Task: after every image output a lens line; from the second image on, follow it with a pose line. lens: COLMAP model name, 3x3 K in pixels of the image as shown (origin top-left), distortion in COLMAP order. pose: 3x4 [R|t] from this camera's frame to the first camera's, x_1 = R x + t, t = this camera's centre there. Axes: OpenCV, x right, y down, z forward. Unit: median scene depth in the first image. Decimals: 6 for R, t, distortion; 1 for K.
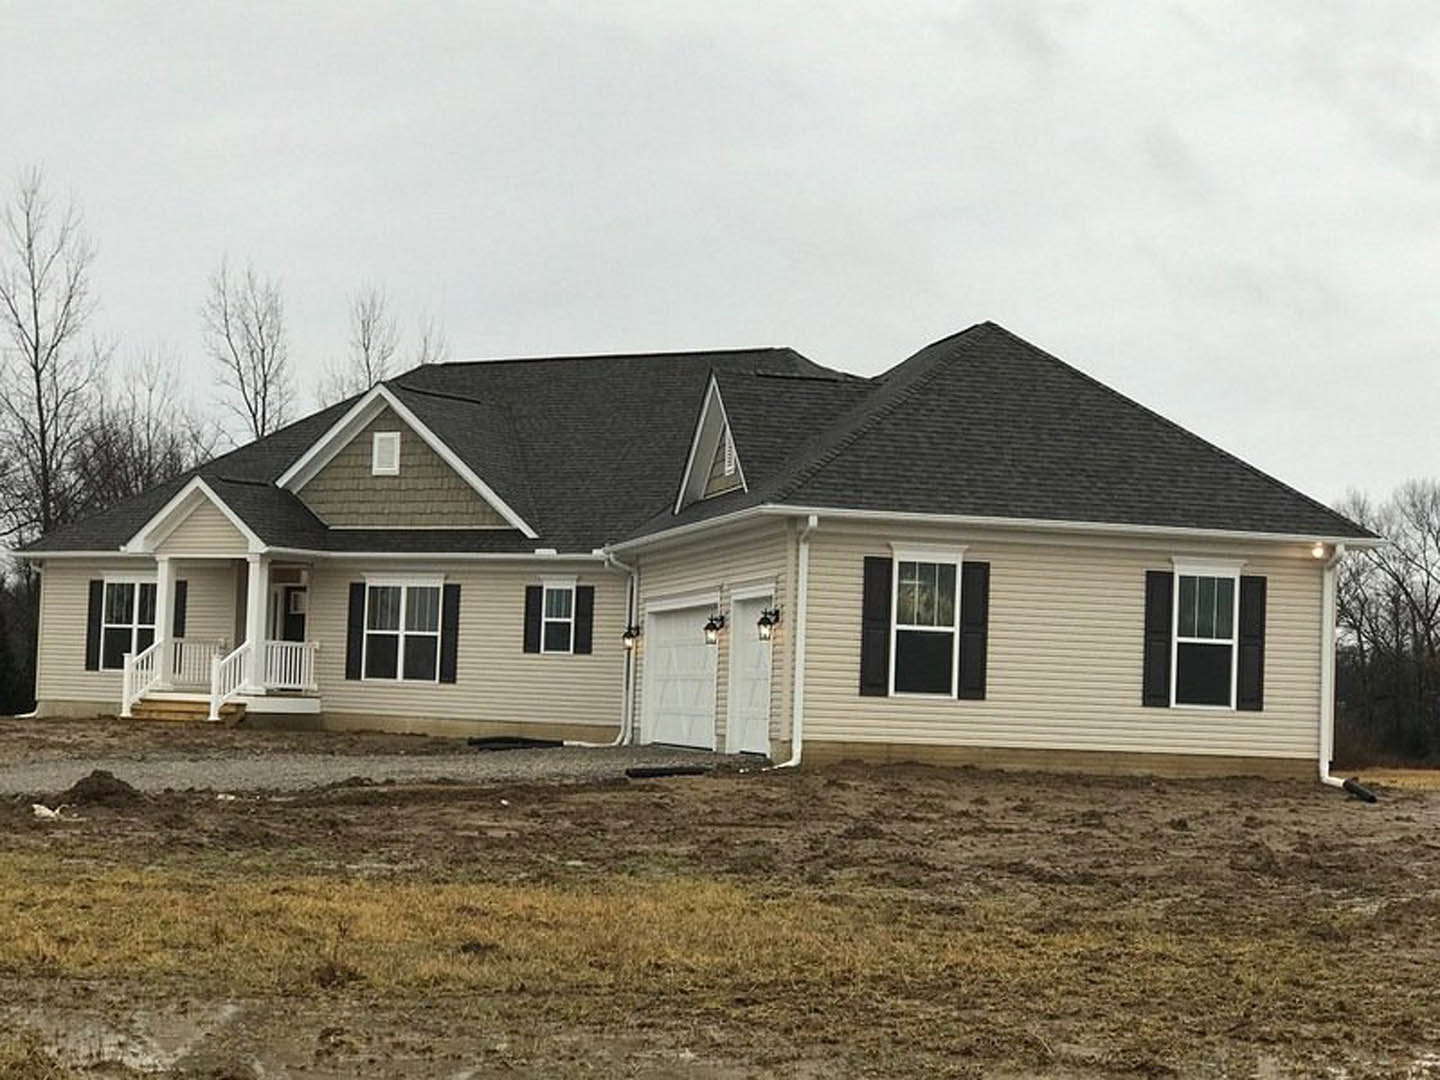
lens RADIAL K [[2778.4, 0, 720.0], [0, 2778.4, 540.0], [0, 0, 1]] dist [-0.189447, 0.105212]
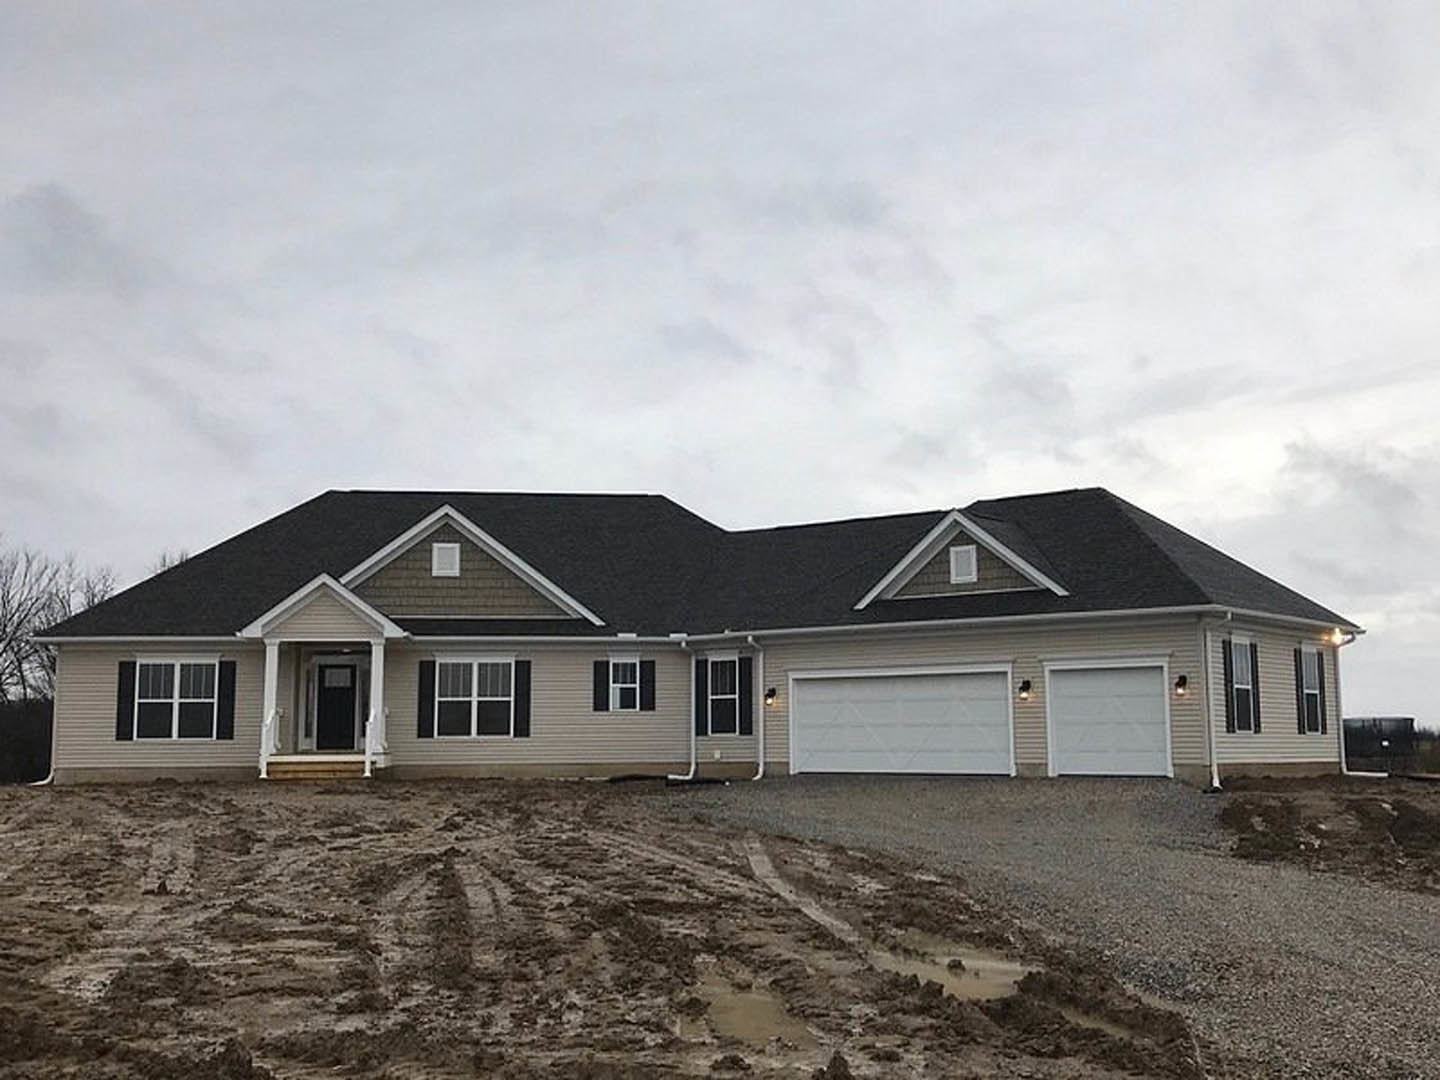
lens RADIAL K [[1681.1, 0, 720.0], [0, 1681.1, 540.0], [0, 0, 1]] dist [0.171112, -0.724073]
pose [[0.777504, 0.033786, 0.627969, -0.526050], [-0.002328, 0.998704, -0.050849, -0.000676], [-0.628873, 0.038073, 0.776575, 0.318688]]
